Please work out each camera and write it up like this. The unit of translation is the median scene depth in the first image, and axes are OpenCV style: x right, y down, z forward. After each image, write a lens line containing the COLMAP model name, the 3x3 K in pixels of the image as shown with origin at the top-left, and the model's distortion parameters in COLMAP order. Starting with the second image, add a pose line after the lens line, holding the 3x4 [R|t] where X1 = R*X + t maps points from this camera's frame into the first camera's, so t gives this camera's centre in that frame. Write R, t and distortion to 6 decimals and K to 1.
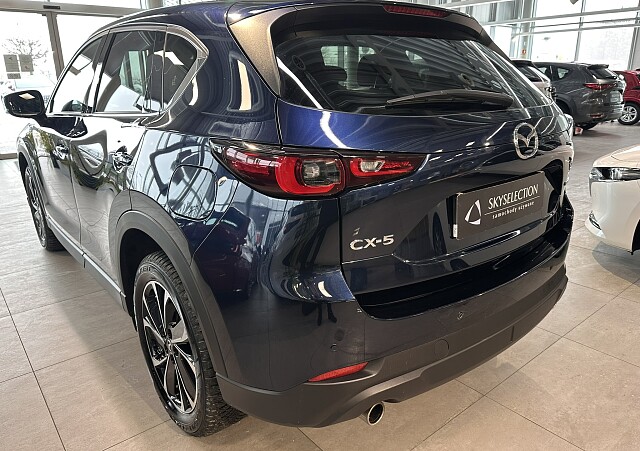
lens RADIAL K [[471.8, 0, 319.7], [0, 471.8, 225.0], [0, 0, 1]] dist [-0.002860, -0.003023]
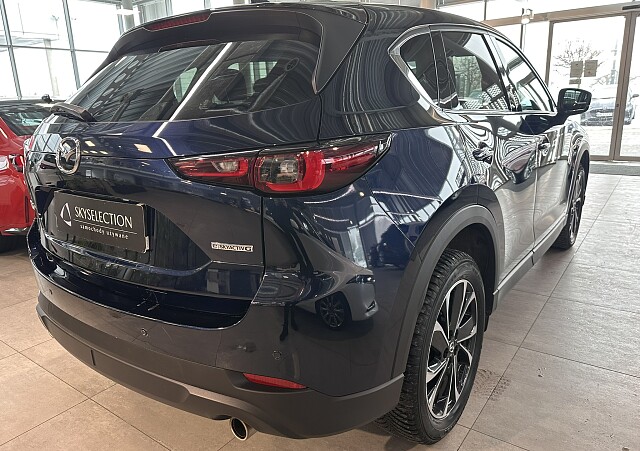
lens RADIAL K [[471.8, 0, 319.4], [0, 471.8, 225.6], [0, 0, 1]] dist [-0.002860, -0.003023]
pose [[0.285805, 0.250757, -0.924898, 1.509407], [-0.255696, 0.950120, 0.178582, -0.344316], [0.923545, 0.185453, 0.335666, 1.185703]]
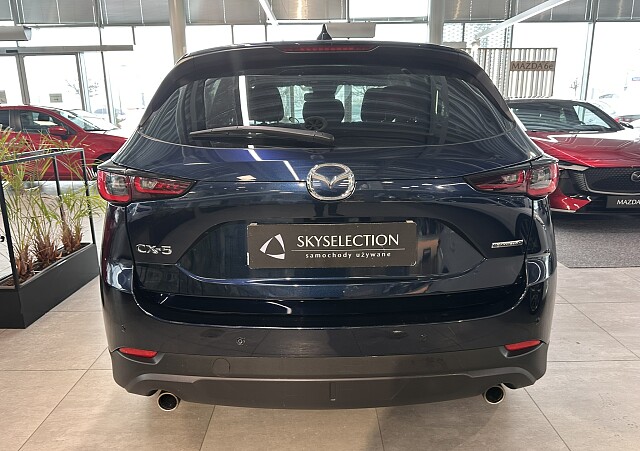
lens RADIAL K [[471.8, 0, 318.9], [0, 471.8, 227.4], [0, 0, 1]] dist [-0.002860, -0.003023]
pose [[0.805989, 0.159719, -0.569975, 0.979055], [-0.187475, 0.982217, 0.010133, -0.093893], [0.561458, 0.098689, 0.821599, 0.219974]]
